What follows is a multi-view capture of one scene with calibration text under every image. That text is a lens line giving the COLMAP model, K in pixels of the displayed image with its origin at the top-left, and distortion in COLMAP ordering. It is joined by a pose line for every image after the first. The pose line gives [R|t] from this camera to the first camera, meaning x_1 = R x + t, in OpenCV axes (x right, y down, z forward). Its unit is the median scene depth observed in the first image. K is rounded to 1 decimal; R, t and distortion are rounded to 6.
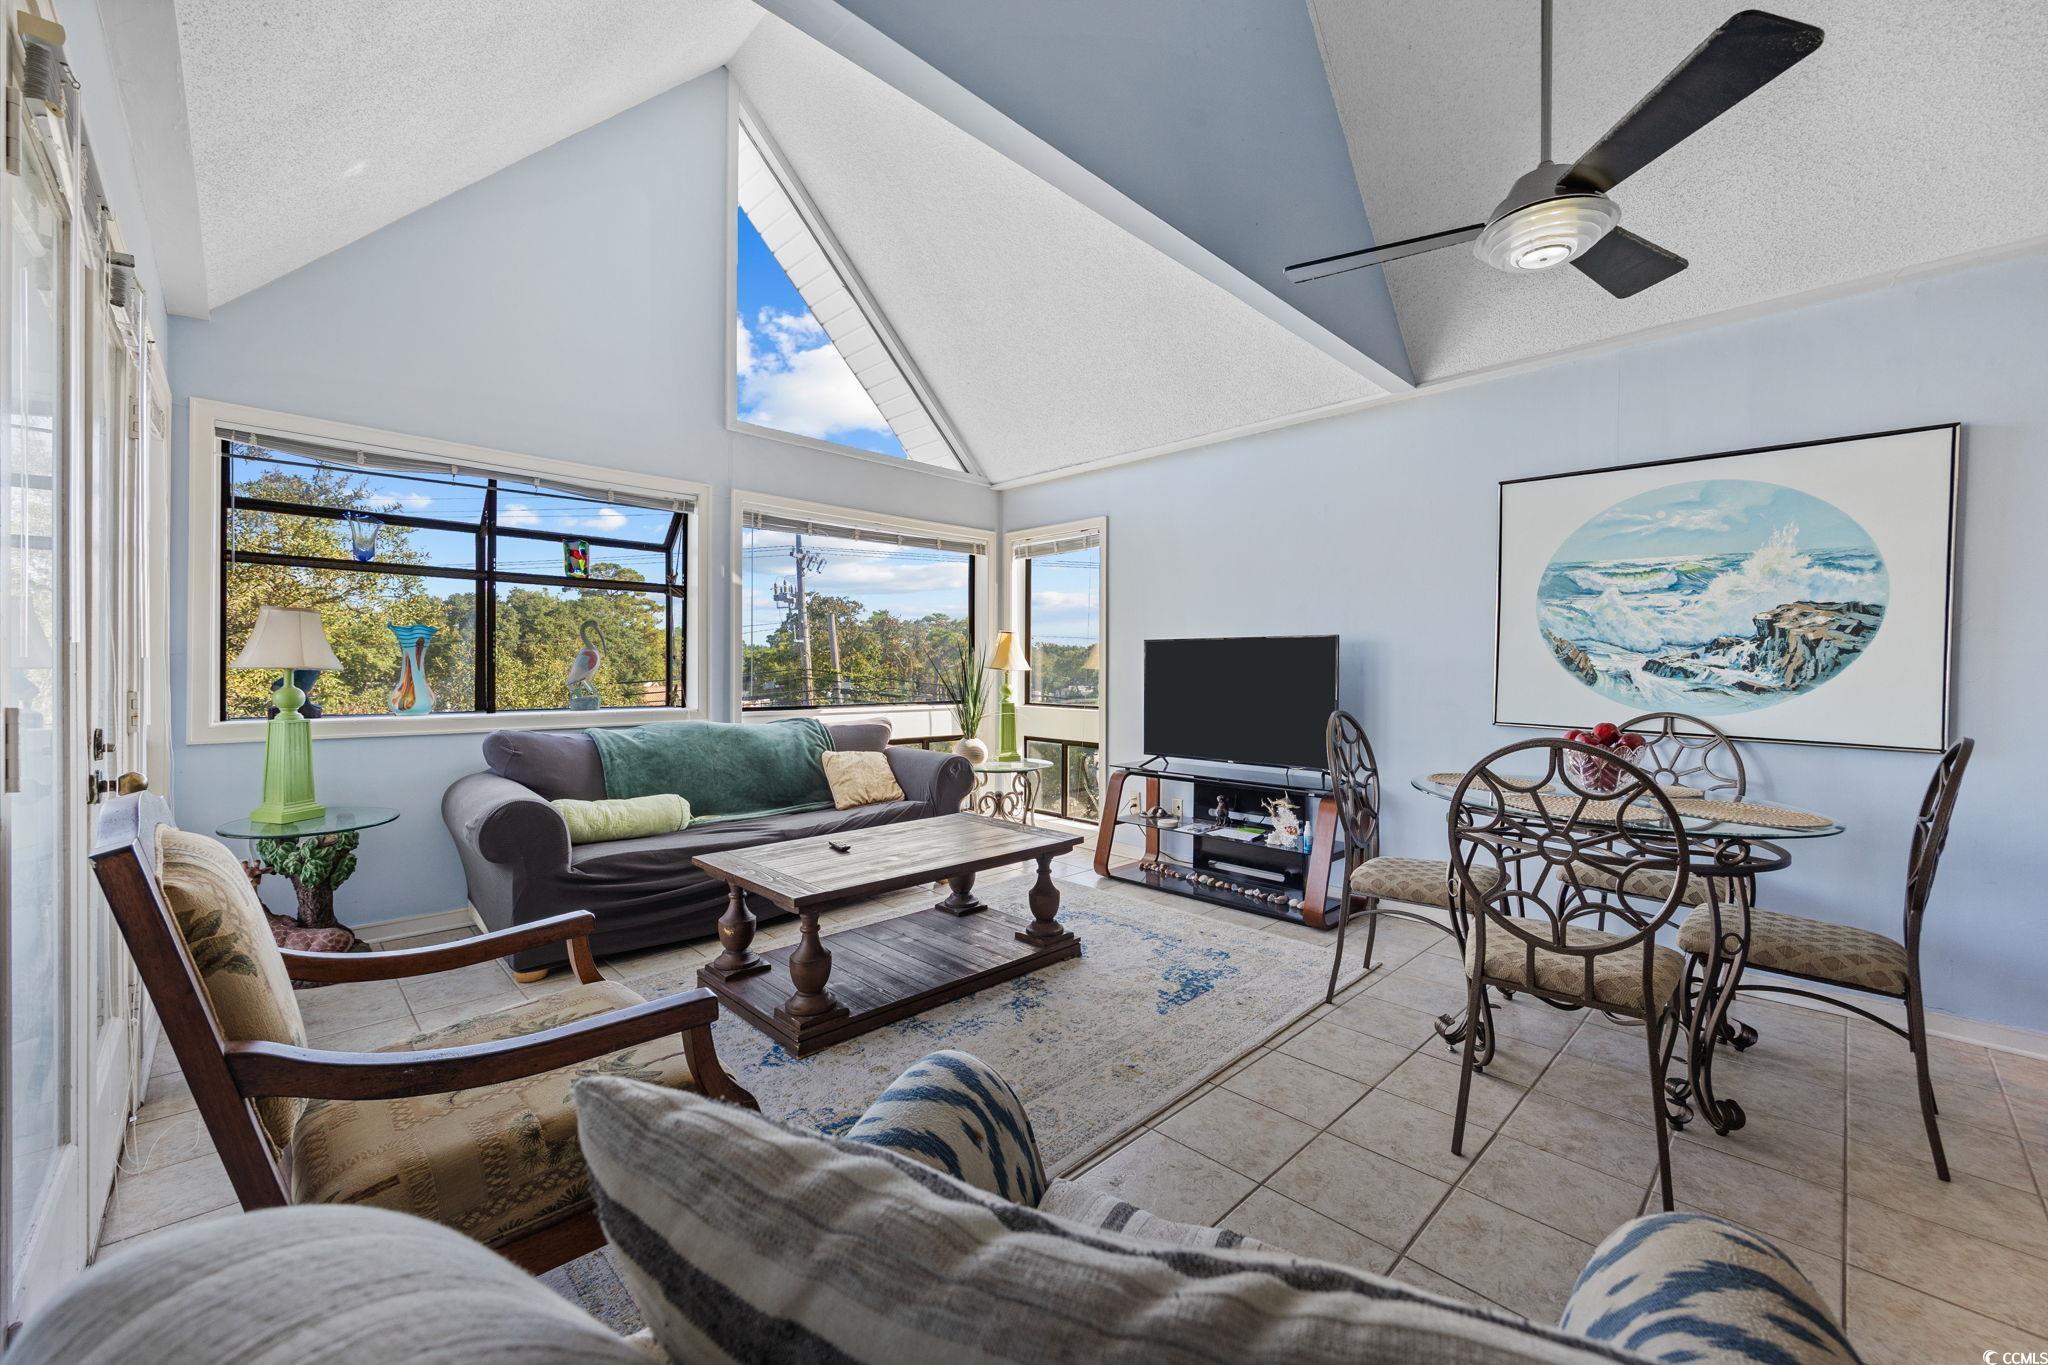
lens RADIAL K [[805.7, 0, 1047.4], [0, 805.7, 672.7], [0, 0, 1]] dist [-0.000463, -0.000970]
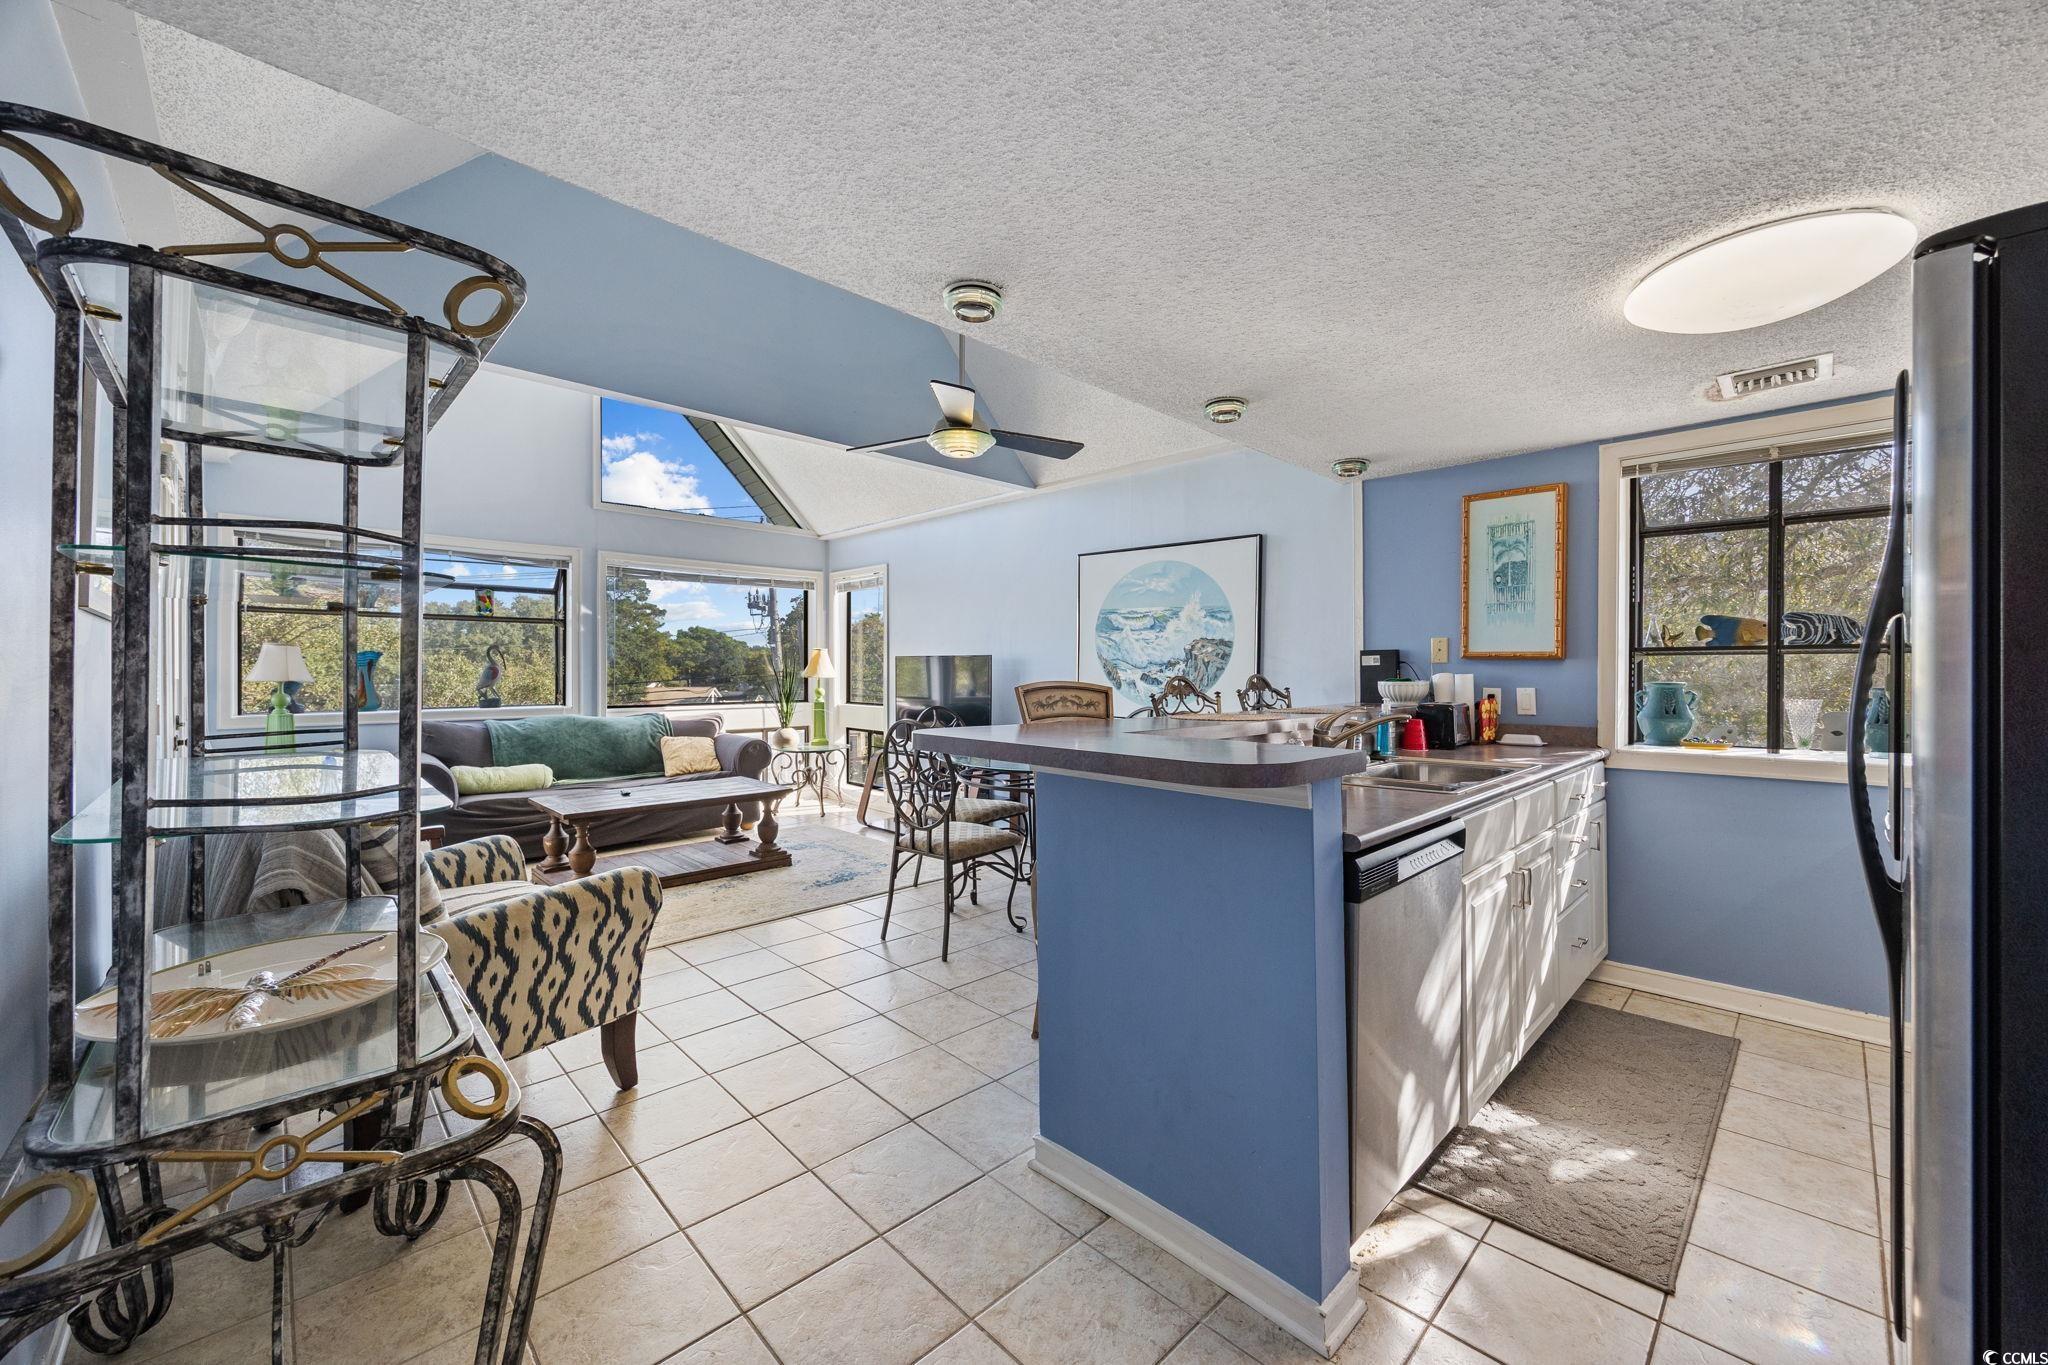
lens RADIAL K [[792.3, 0, 1037.8], [0, 792.3, 669.0], [0, 0, 1]] dist [0.001589, -0.000085]
pose [[0.999949, -0.002964, -0.009626, 0.470108], [0.002918, 0.999985, -0.004730, -0.014537], [0.009639, 0.004702, 0.999942, -0.457015]]
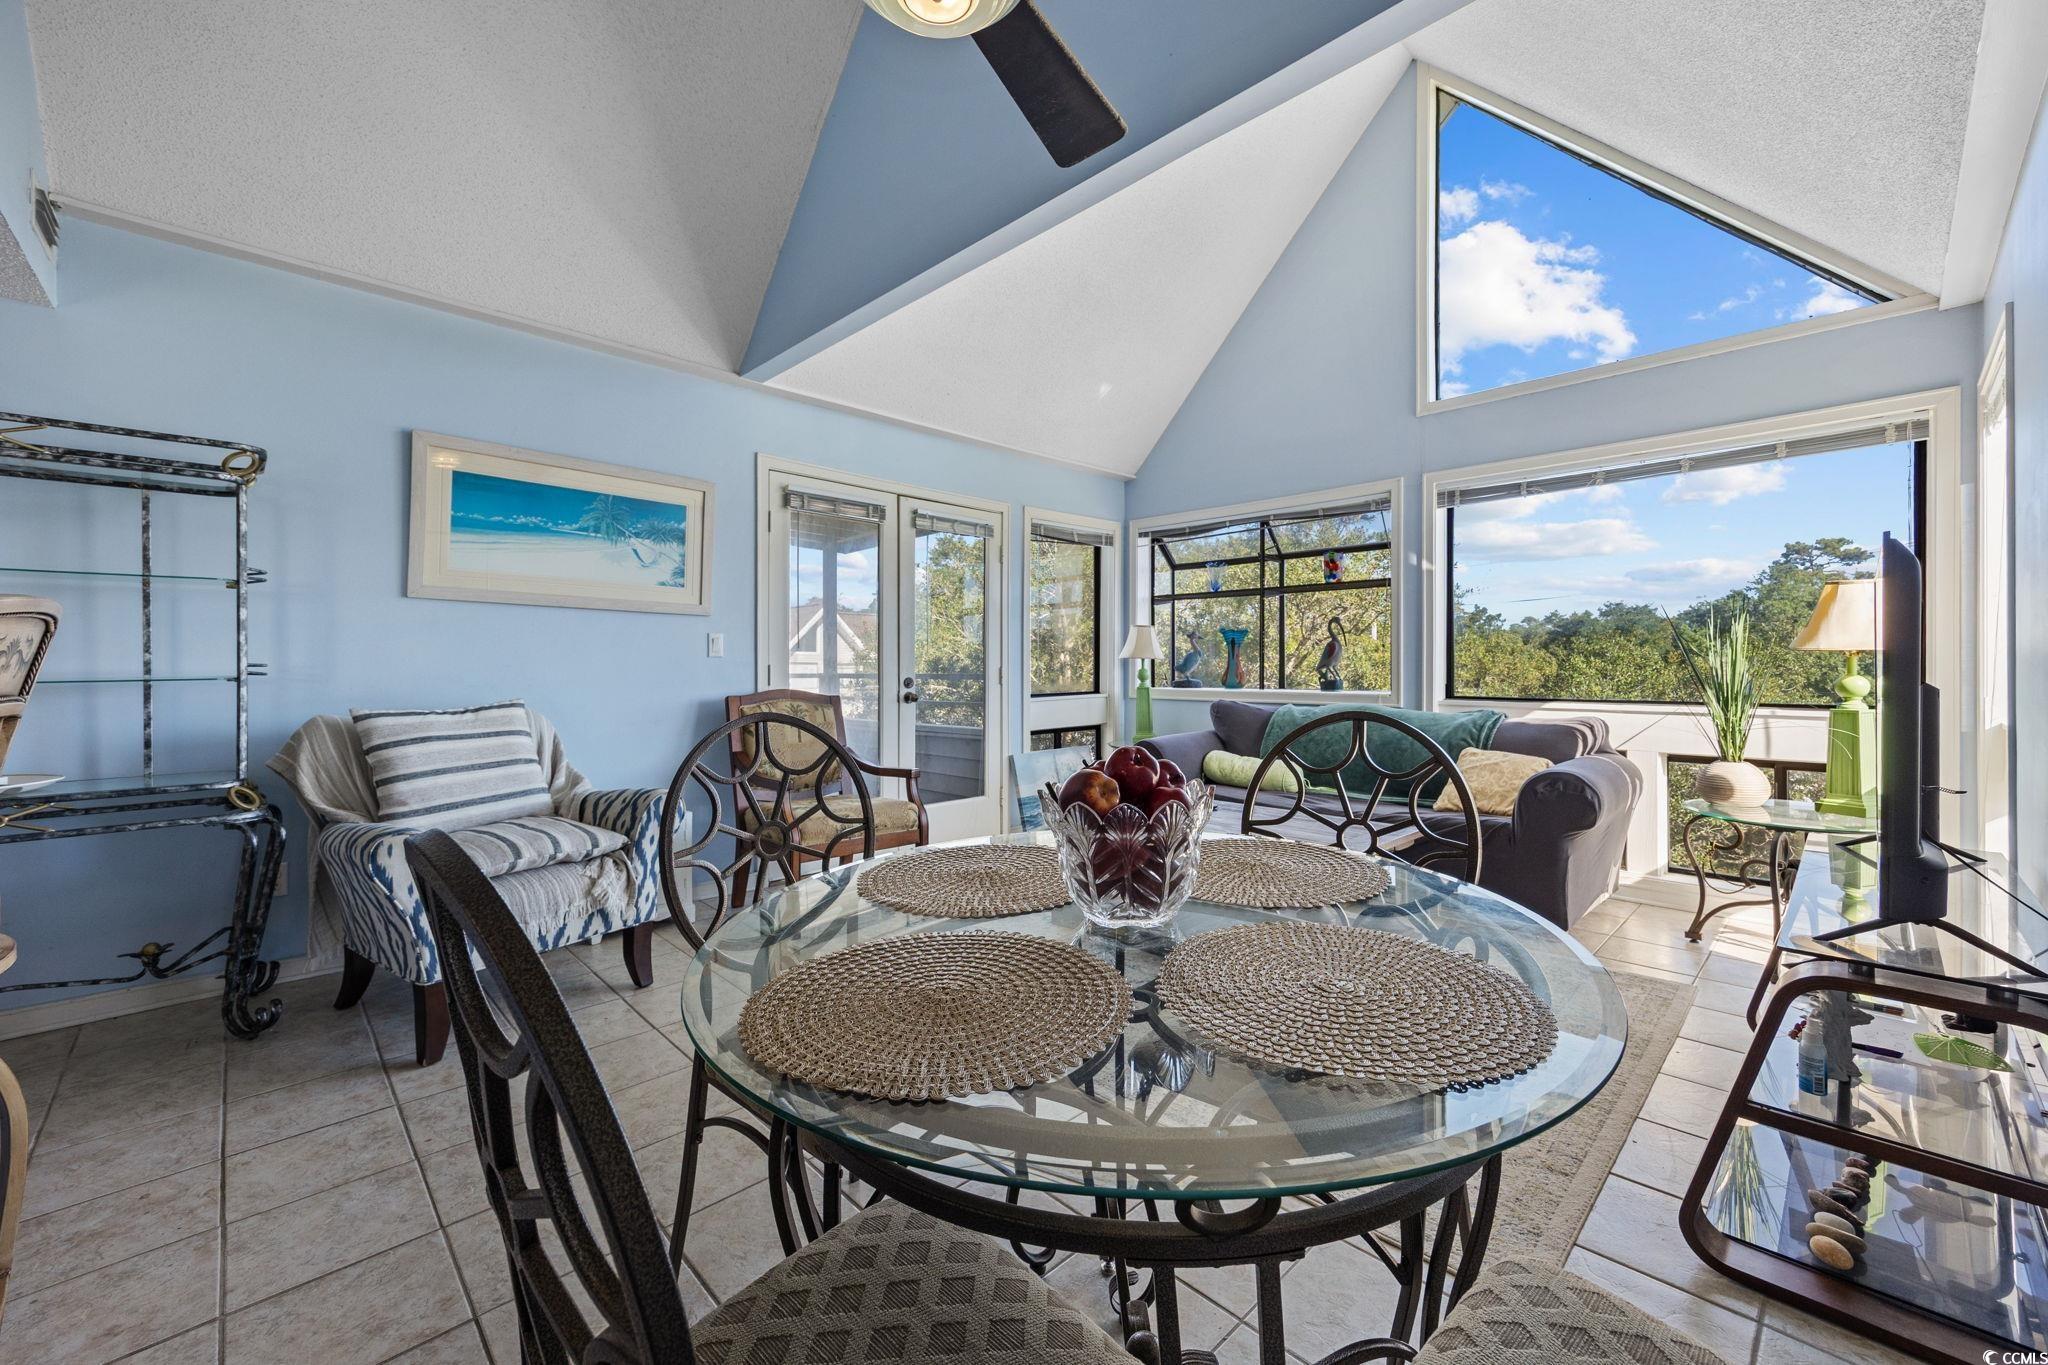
lens RADIAL K [[805.7, 0, 1020.5], [0, 805.7, 665.7], [0, 0, 1]] dist [-0.000463, -0.000970]
pose [[-0.021077, -0.006853, -0.999754, 0.734515], [-0.004738, 0.999966, -0.006754, 0.020282], [0.999767, 0.004594, -0.021108, 0.636755]]
